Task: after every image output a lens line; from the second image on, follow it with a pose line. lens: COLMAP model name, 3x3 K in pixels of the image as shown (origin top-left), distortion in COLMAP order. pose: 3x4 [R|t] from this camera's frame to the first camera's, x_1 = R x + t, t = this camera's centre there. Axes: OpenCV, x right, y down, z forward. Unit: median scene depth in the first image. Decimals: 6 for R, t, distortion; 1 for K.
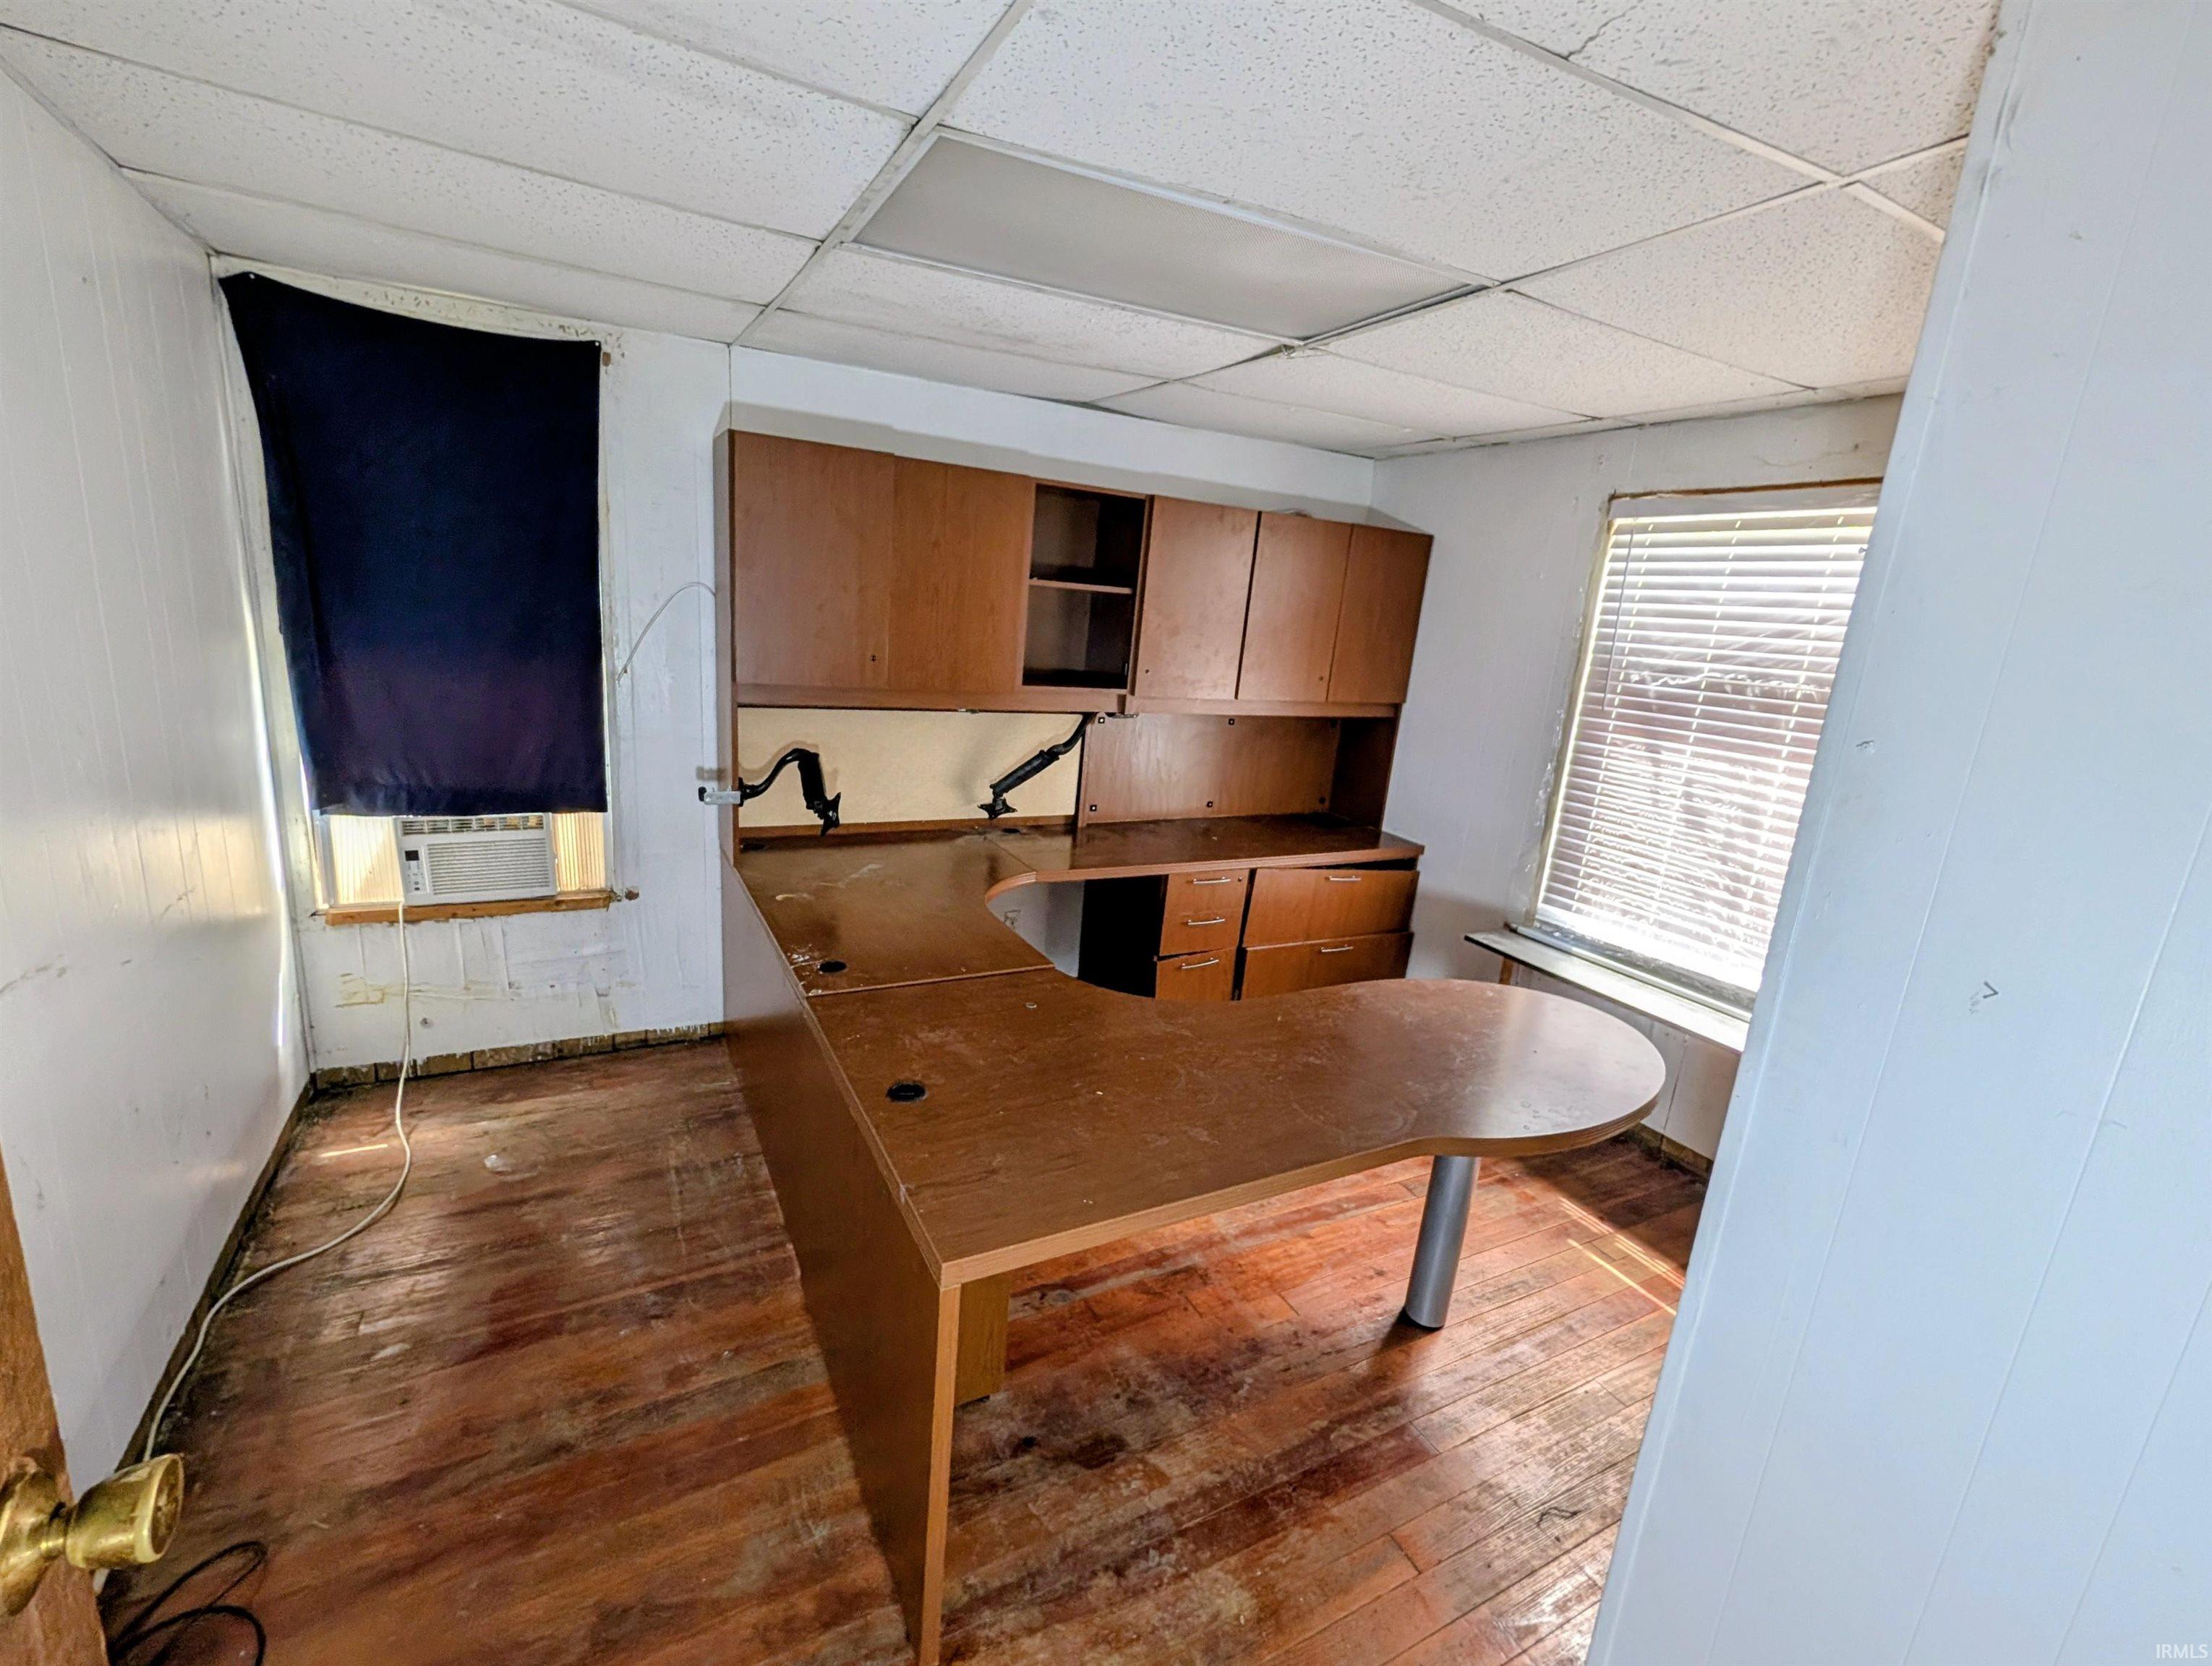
lens RADIAL K [[952.1, 0, 1100.5], [0, 952.1, 832.5], [0, 0, 1]] dist [0.000060, 0.000035]
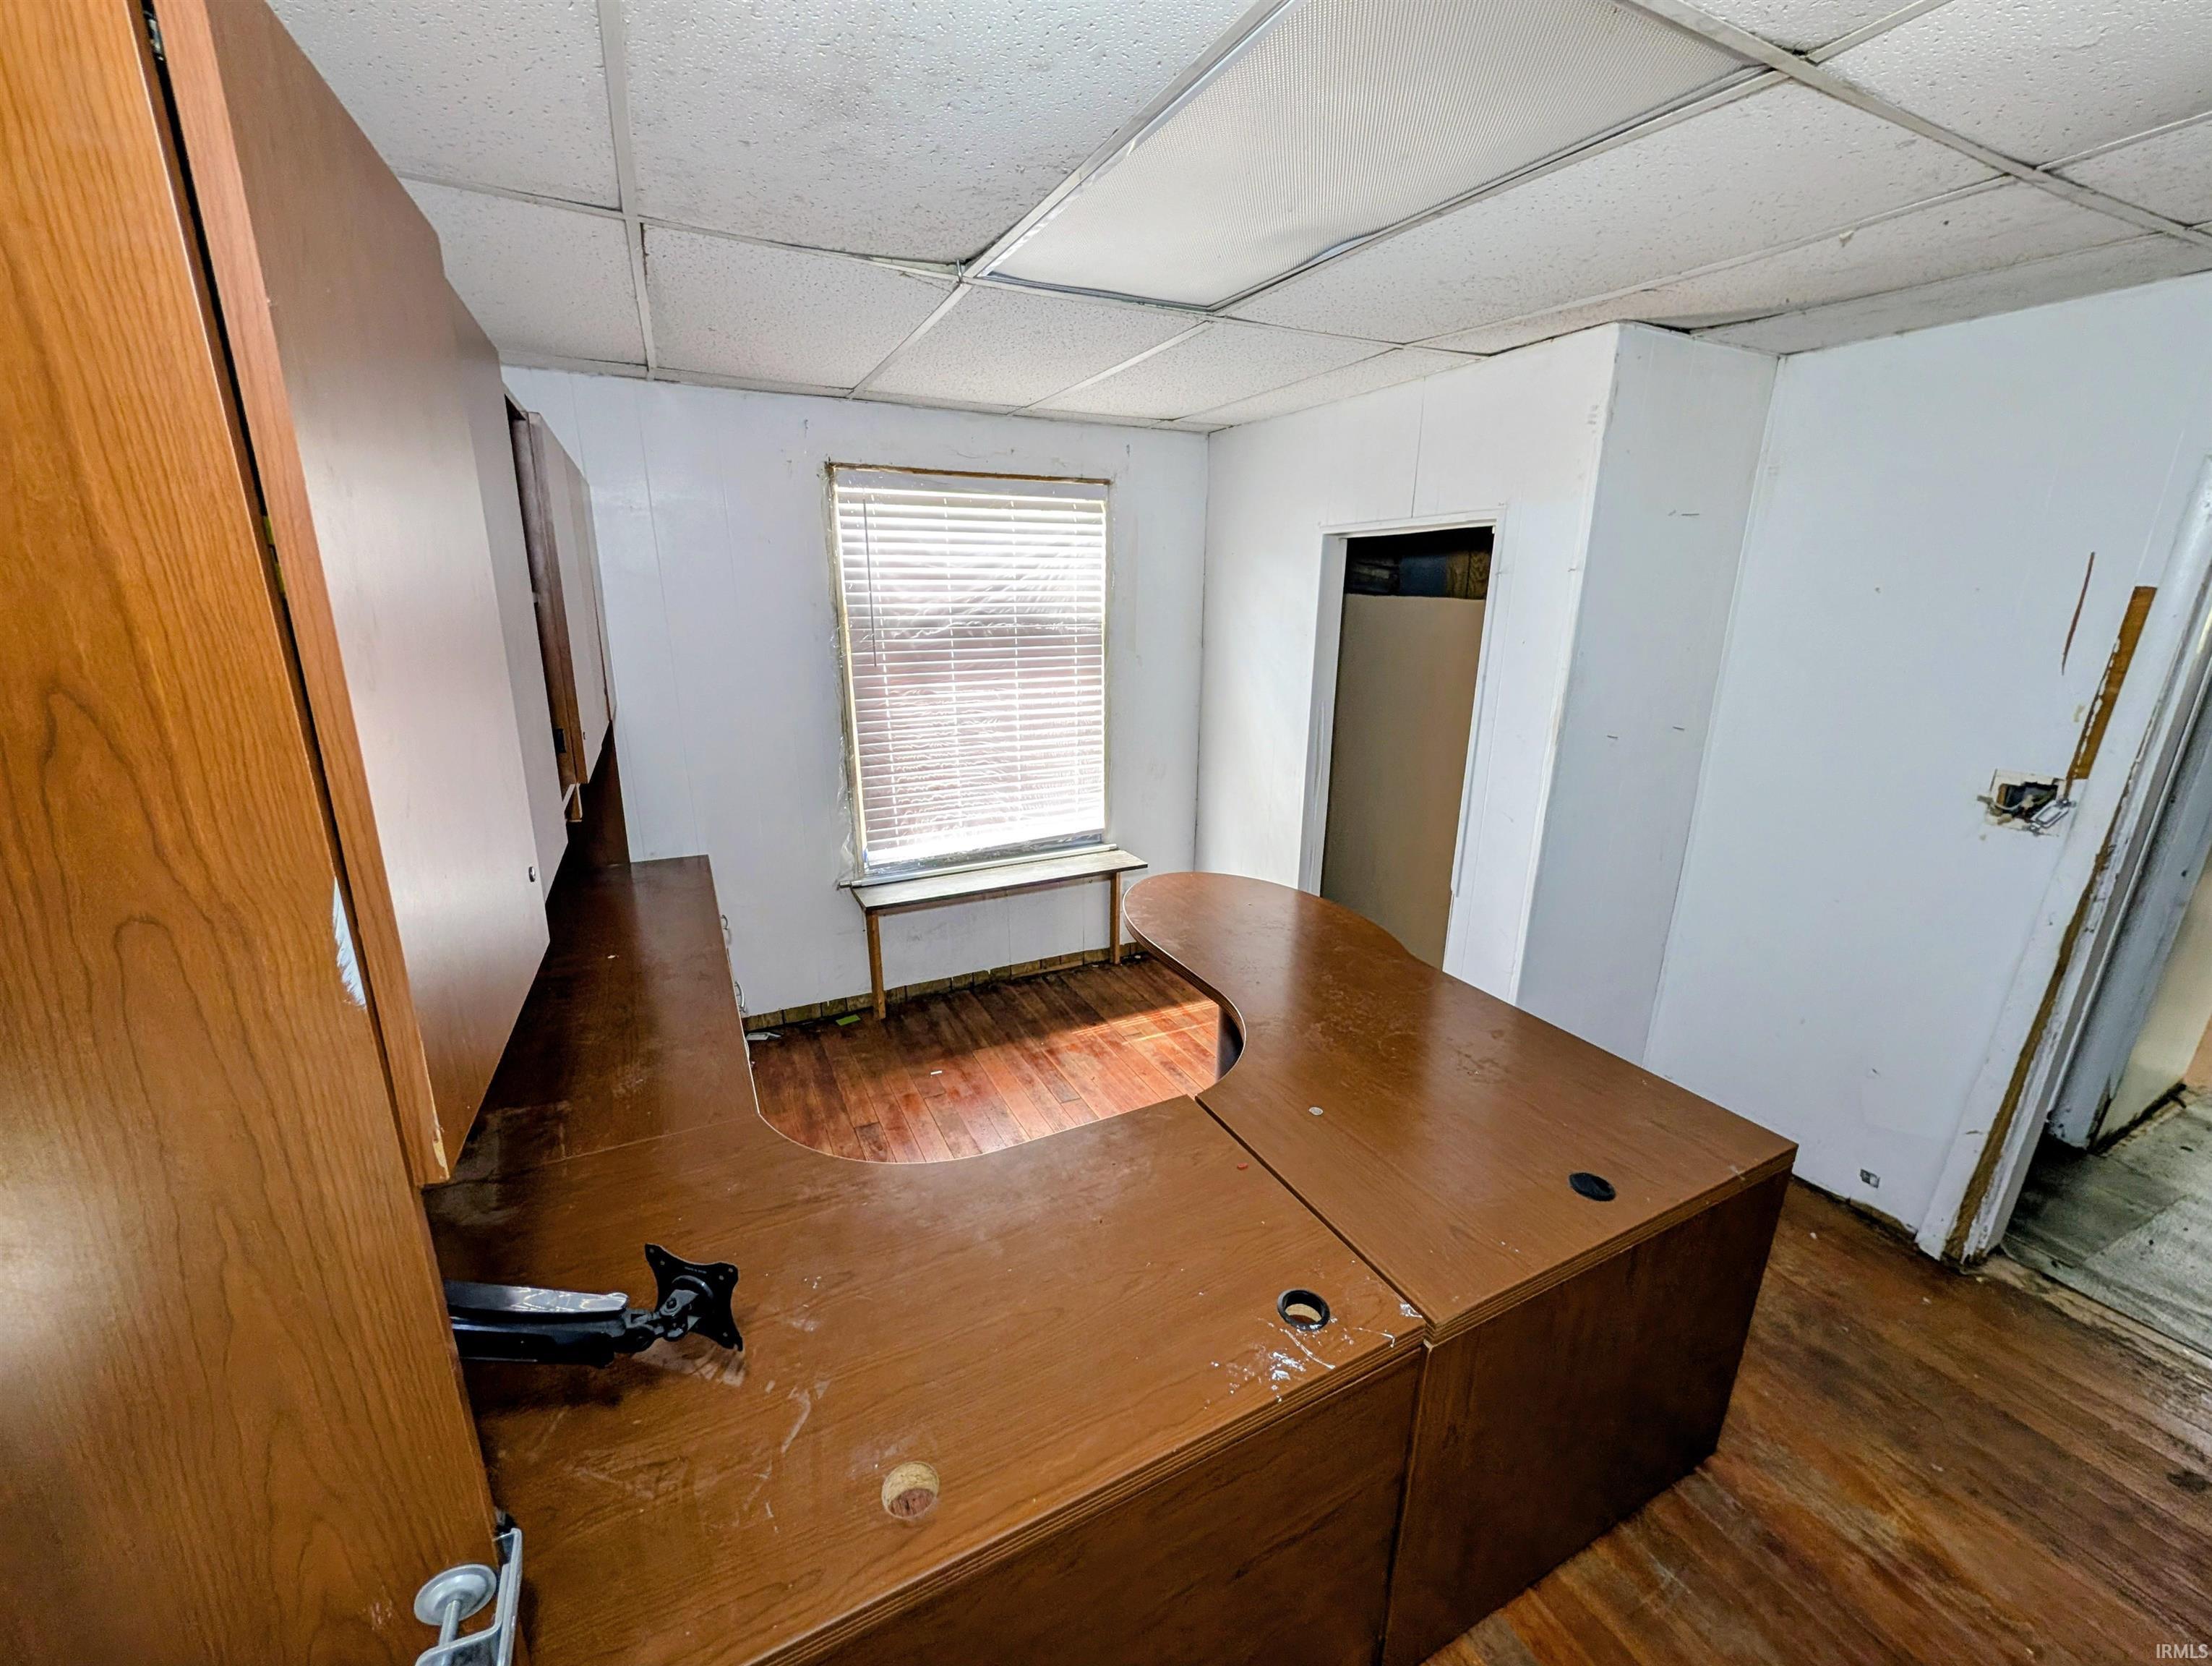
lens RADIAL K [[850.0, 0, 1100.4], [0, 850.0, 832.2], [0, 0, 1]] dist [-0.000170, -0.000006]
pose [[0.031076, -0.345378, 0.937949, -0.483626], [0.232948, 0.915063, 0.329233, -0.229809], [-0.971993, 0.208262, 0.108891, 0.718293]]
